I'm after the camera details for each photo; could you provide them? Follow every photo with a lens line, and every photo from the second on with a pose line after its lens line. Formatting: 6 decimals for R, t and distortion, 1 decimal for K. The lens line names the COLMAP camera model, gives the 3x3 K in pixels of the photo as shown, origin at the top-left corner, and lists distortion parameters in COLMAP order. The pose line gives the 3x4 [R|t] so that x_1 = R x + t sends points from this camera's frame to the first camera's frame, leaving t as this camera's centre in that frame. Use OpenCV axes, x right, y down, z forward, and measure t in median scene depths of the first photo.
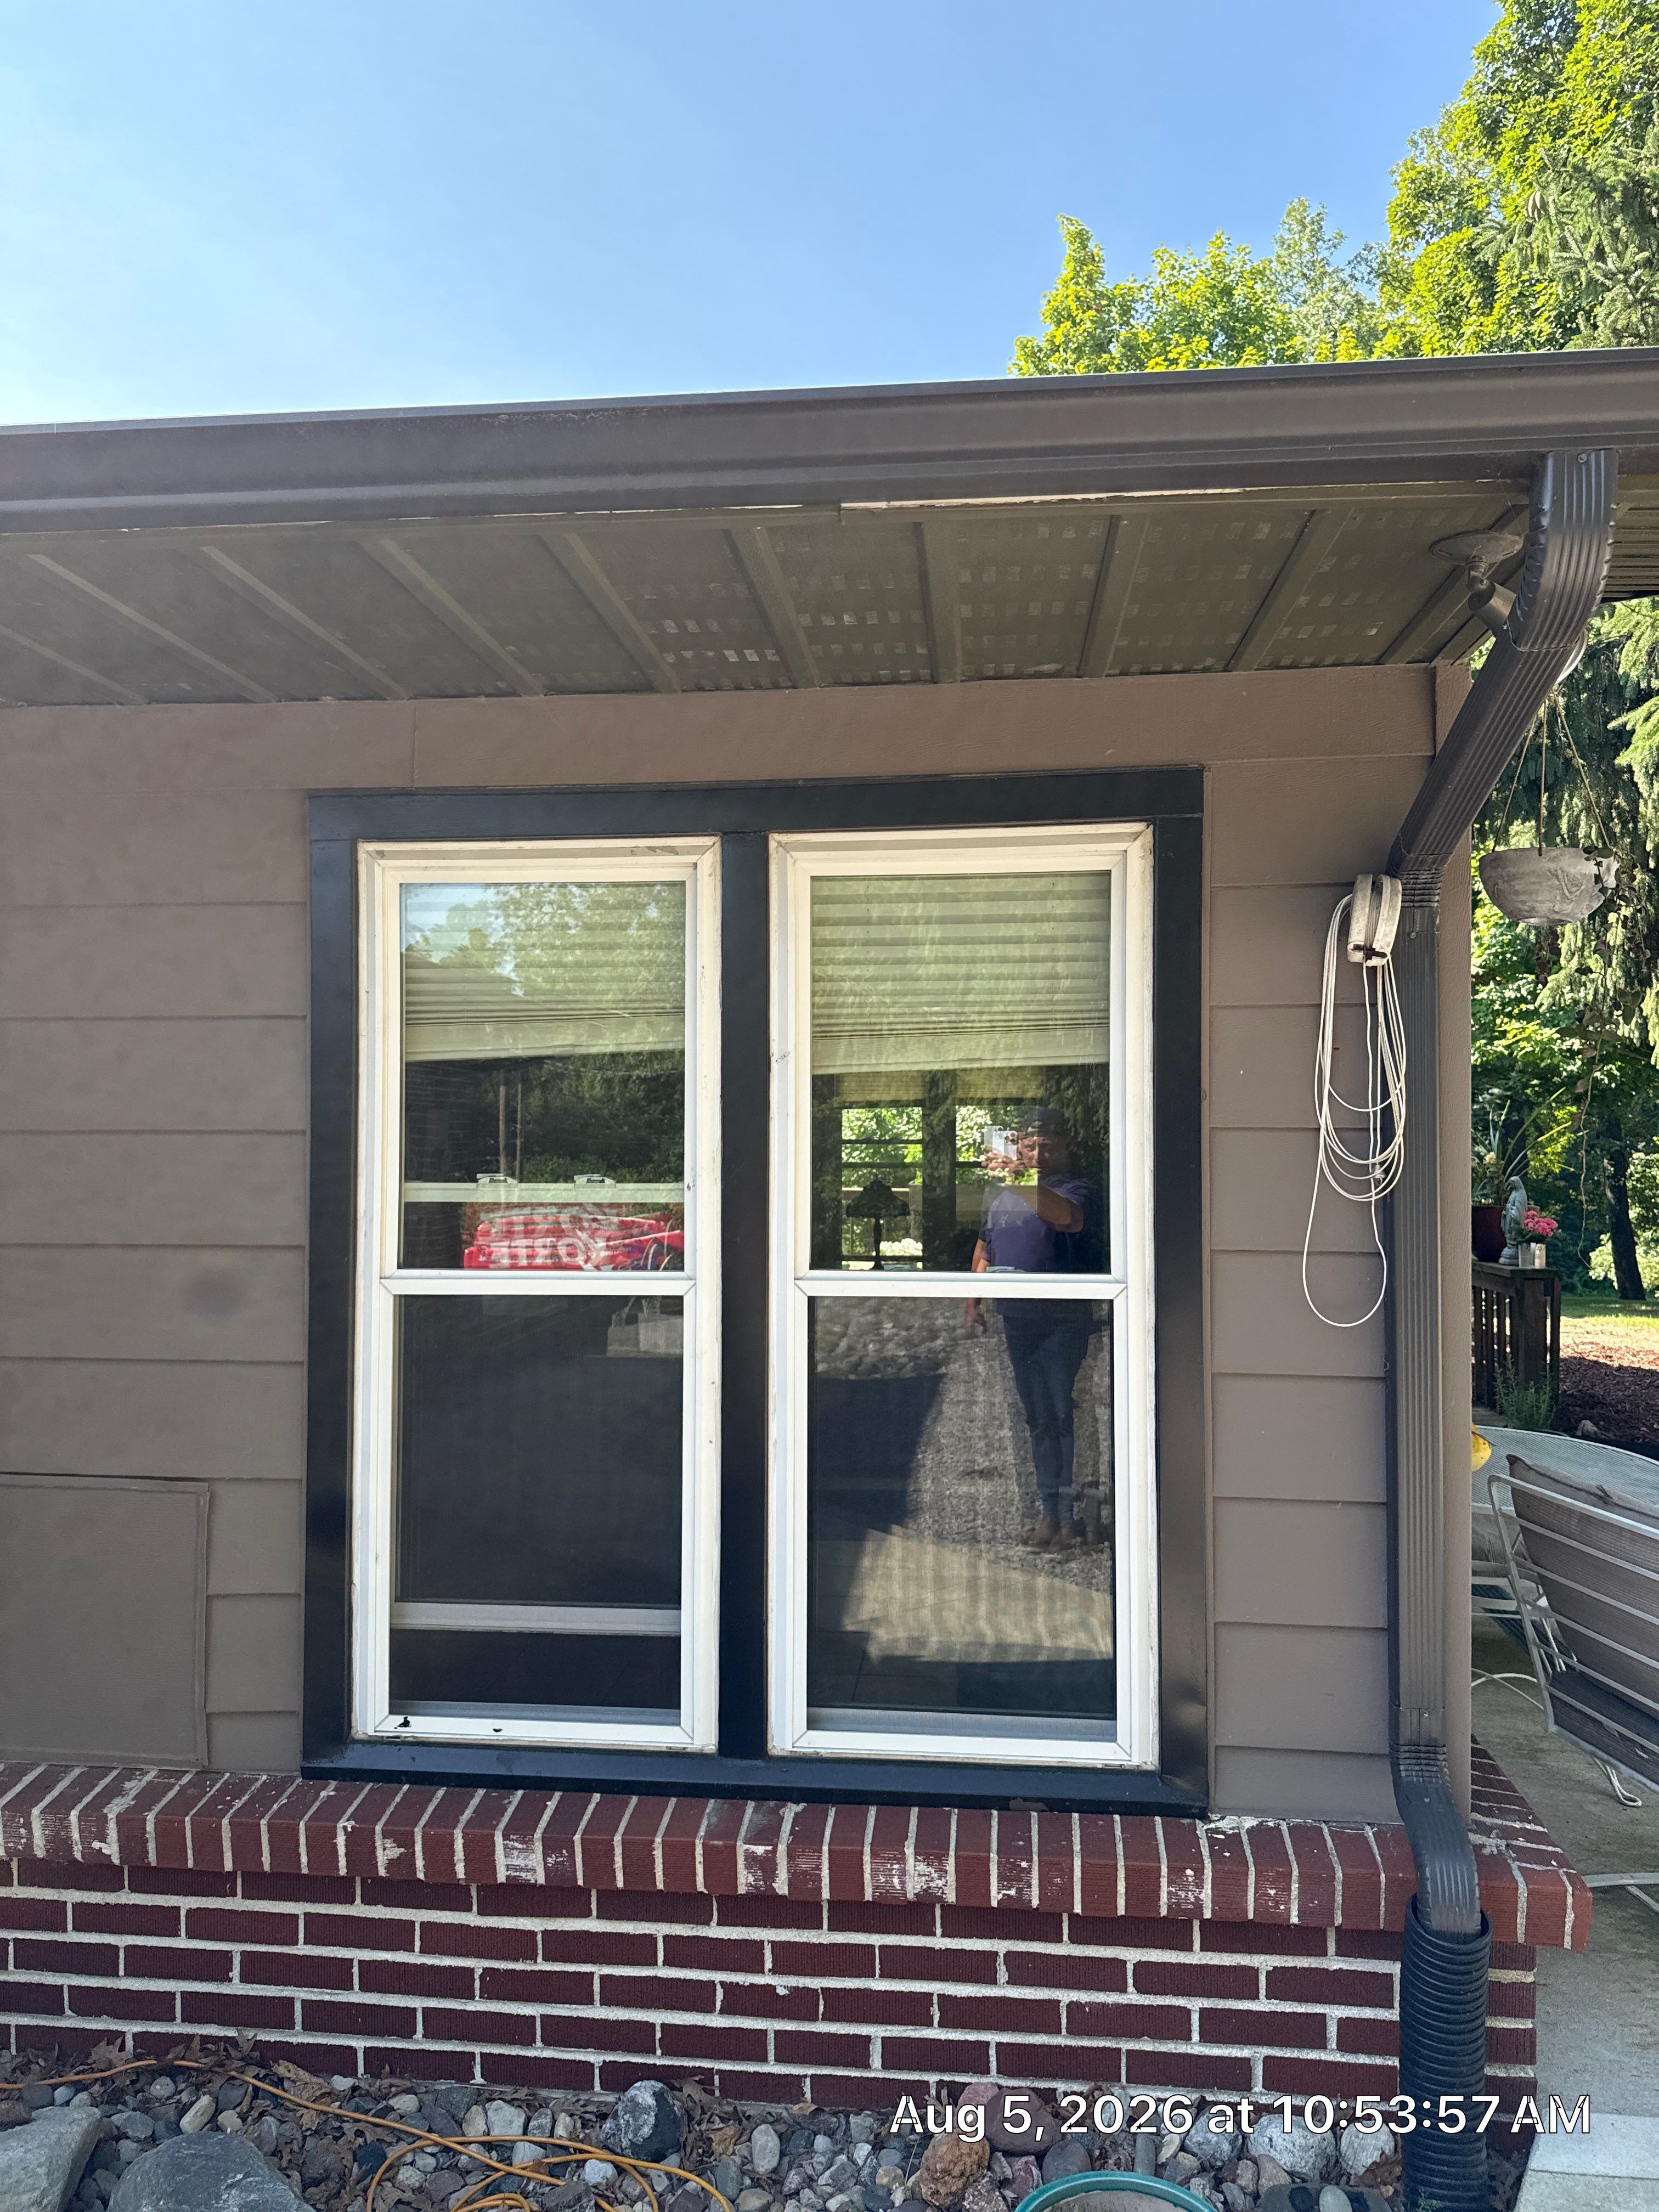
lens RADIAL K [[1557.8, 0, 829.5], [0, 1557.8, 1106.0], [0, 0, 1]] dist [0.081620, -0.092152]
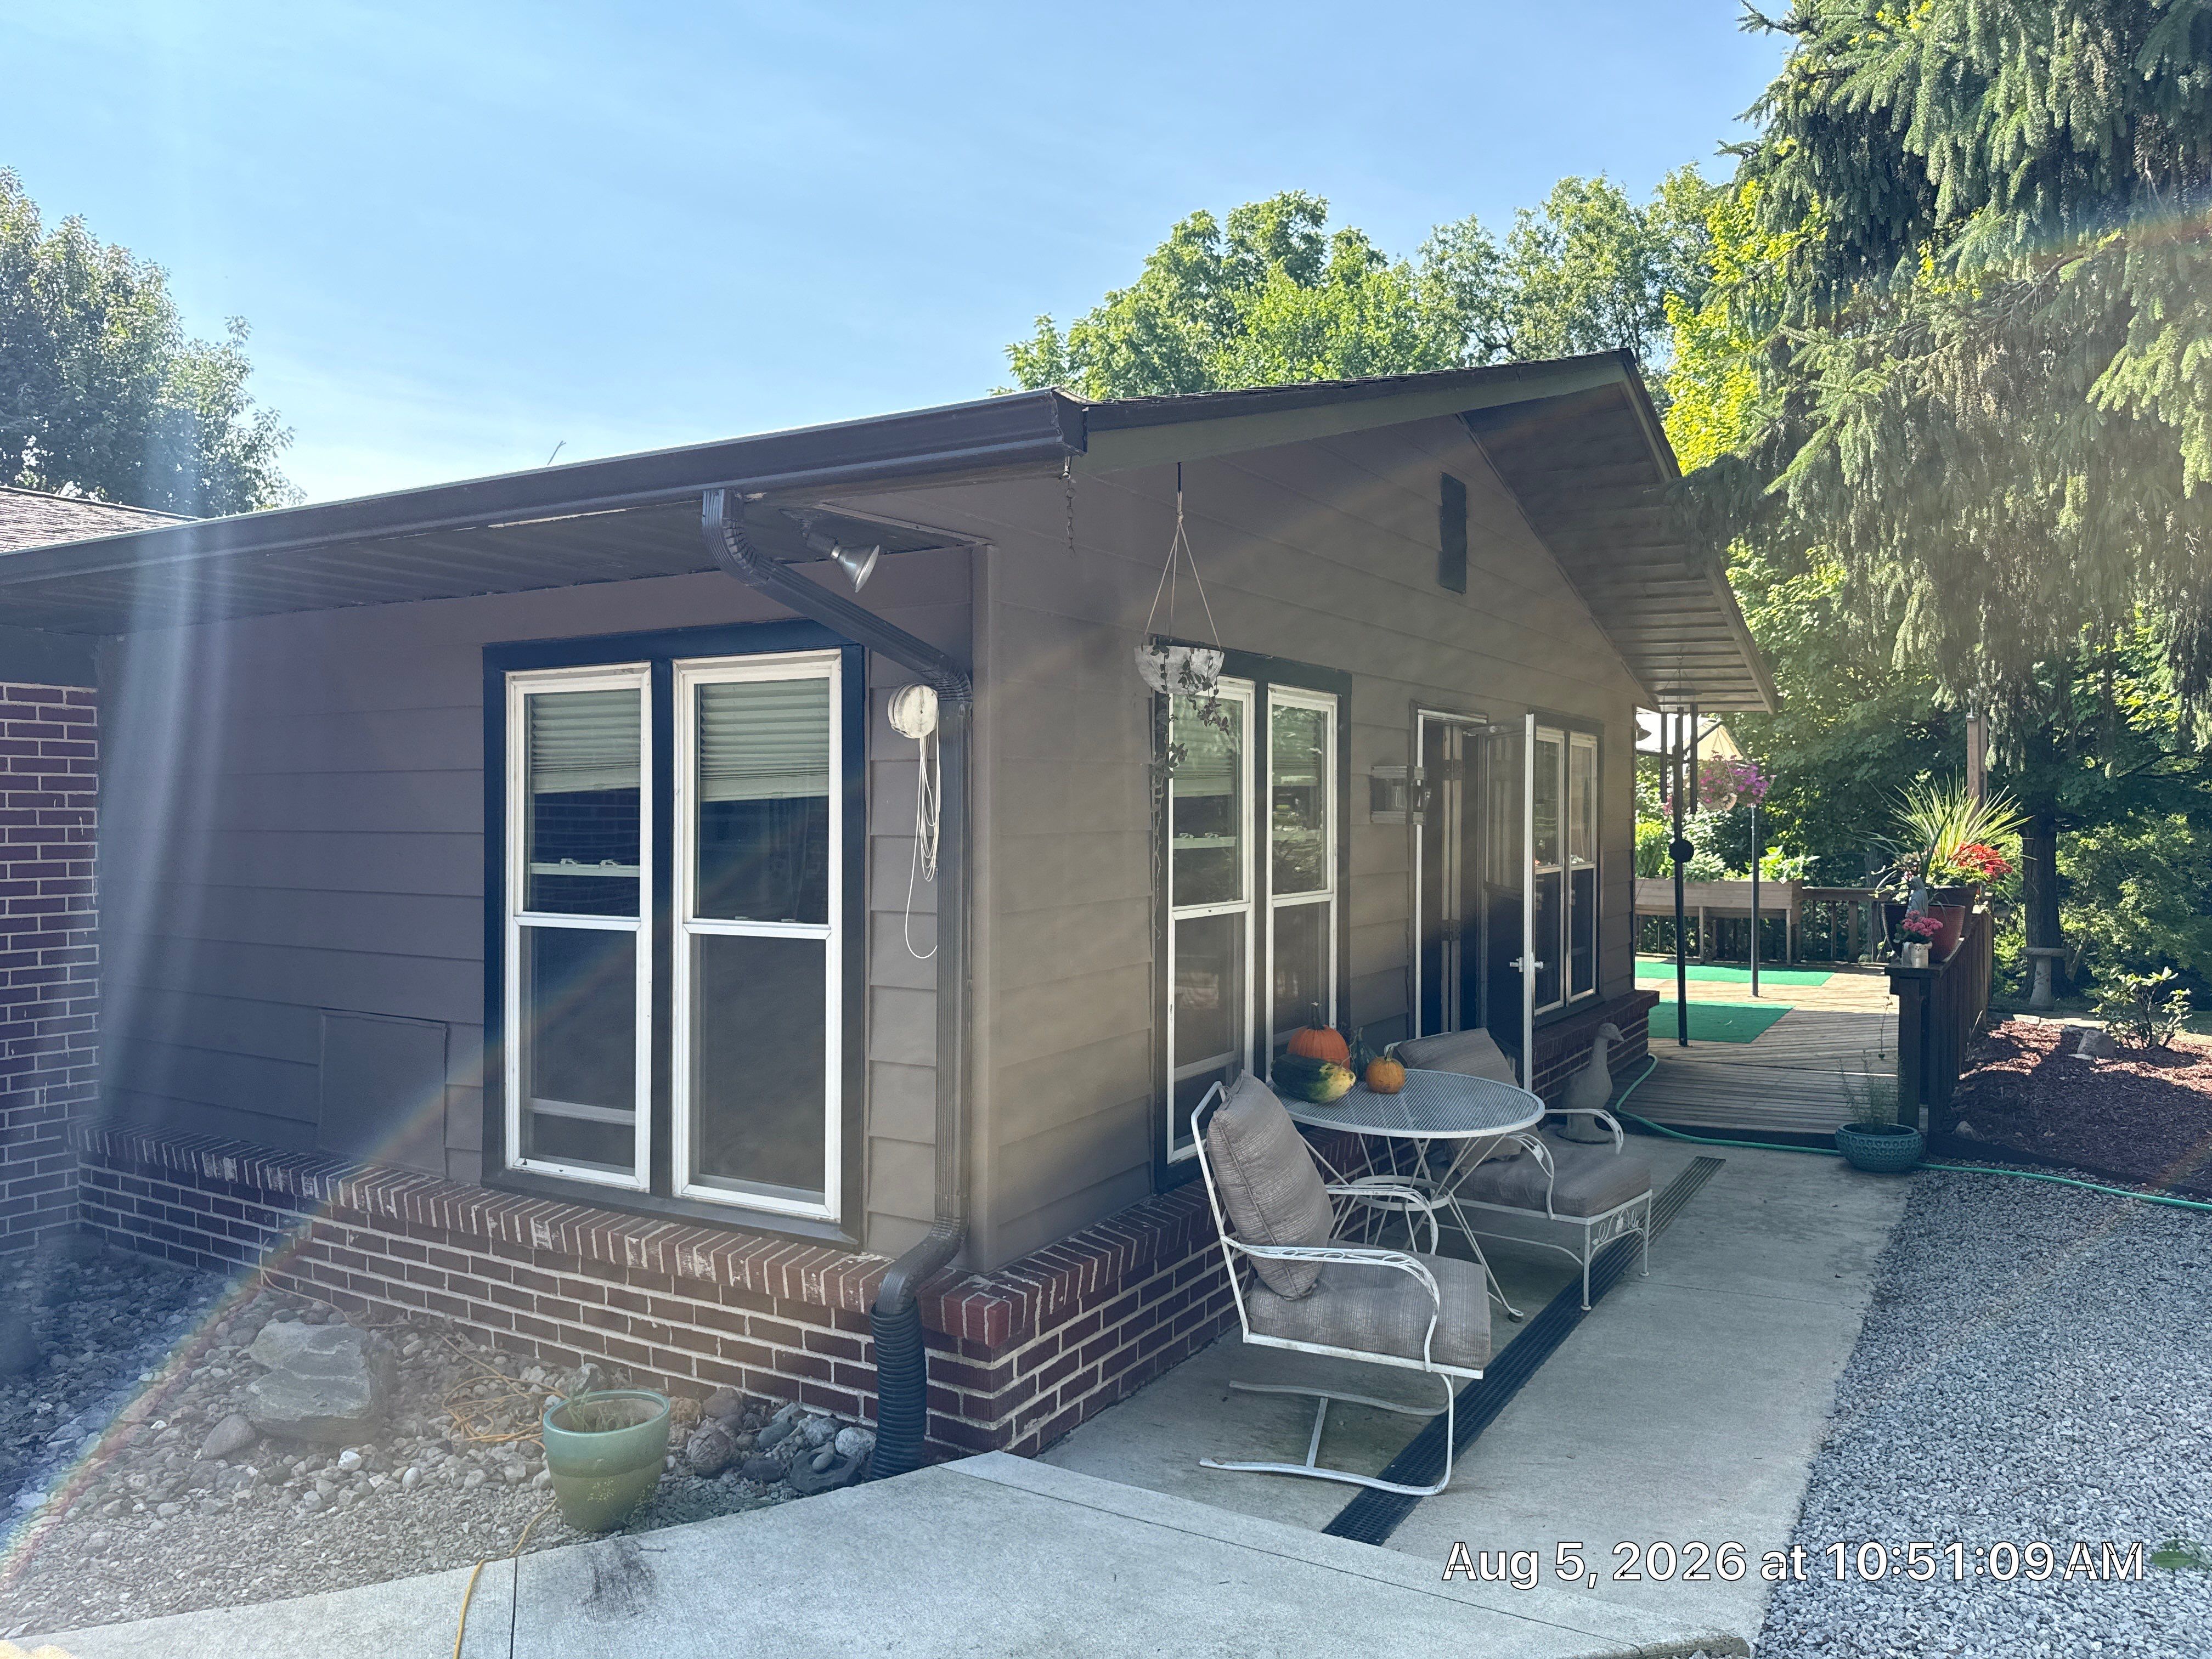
lens RADIAL K [[1557.8, 0, 1115.4], [0, 1557.8, 818.9], [0, 0, 1]] dist [0.081620, -0.092152]
pose [[0.904783, 0.000014, -0.425872, 1.130382], [0.005423, 0.999919, 0.011555, -0.018603], [0.425838, -0.012765, 0.904710, -0.341443]]
